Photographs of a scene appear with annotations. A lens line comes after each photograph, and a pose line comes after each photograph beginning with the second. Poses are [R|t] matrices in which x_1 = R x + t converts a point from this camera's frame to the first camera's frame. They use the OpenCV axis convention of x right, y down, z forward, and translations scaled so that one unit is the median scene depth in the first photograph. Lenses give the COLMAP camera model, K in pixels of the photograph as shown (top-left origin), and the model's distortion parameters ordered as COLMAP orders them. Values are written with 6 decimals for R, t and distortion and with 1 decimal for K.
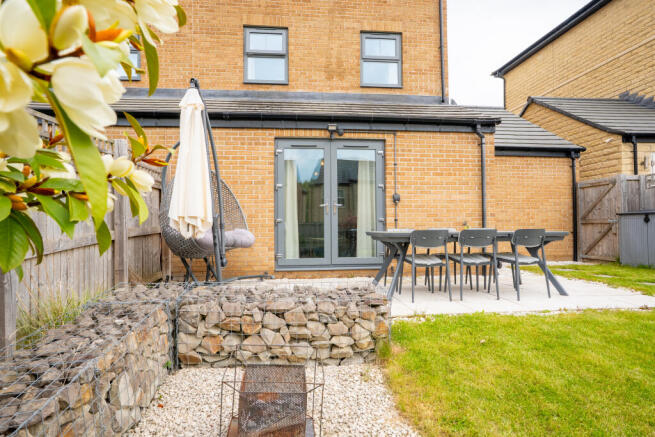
lens RADIAL K [[395.0, 0, 325.2], [0, 395.0, 212.8], [0, 0, 1]] dist [-0.003671, 0.009864]
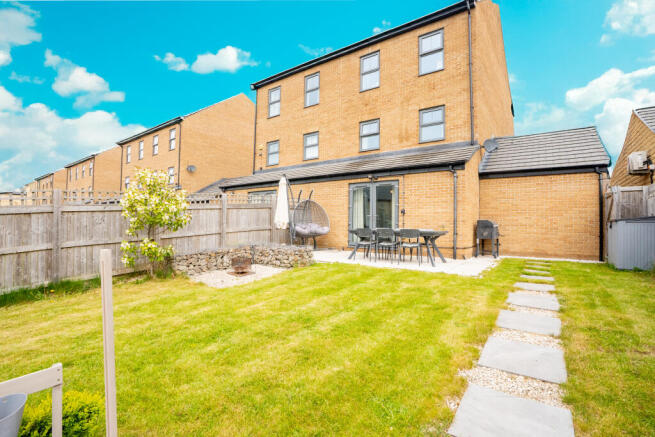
lens RADIAL K [[298.5, 0, 327.5], [0, 298.5, 218.9], [0, 0, 1]] dist [-0.047276, 0.012656]
pose [[0.743377, 0.002930, -0.668866, 0.650003], [0.002463, 0.999972, 0.007118, -0.010774], [0.668868, -0.006938, 0.743349, -0.191080]]
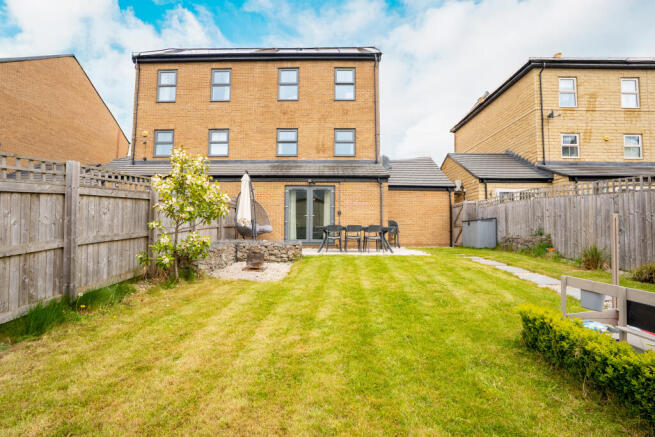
lens RADIAL K [[298.5, 0, 322.4], [0, 298.5, 217.3], [0, 0, 1]] dist [-0.047276, 0.012656]
pose [[0.991318, 0.006764, -0.131308, 0.235207], [-0.009270, 0.999786, -0.018485, 0.016232], [0.131155, 0.019541, 0.991169, -0.494036]]
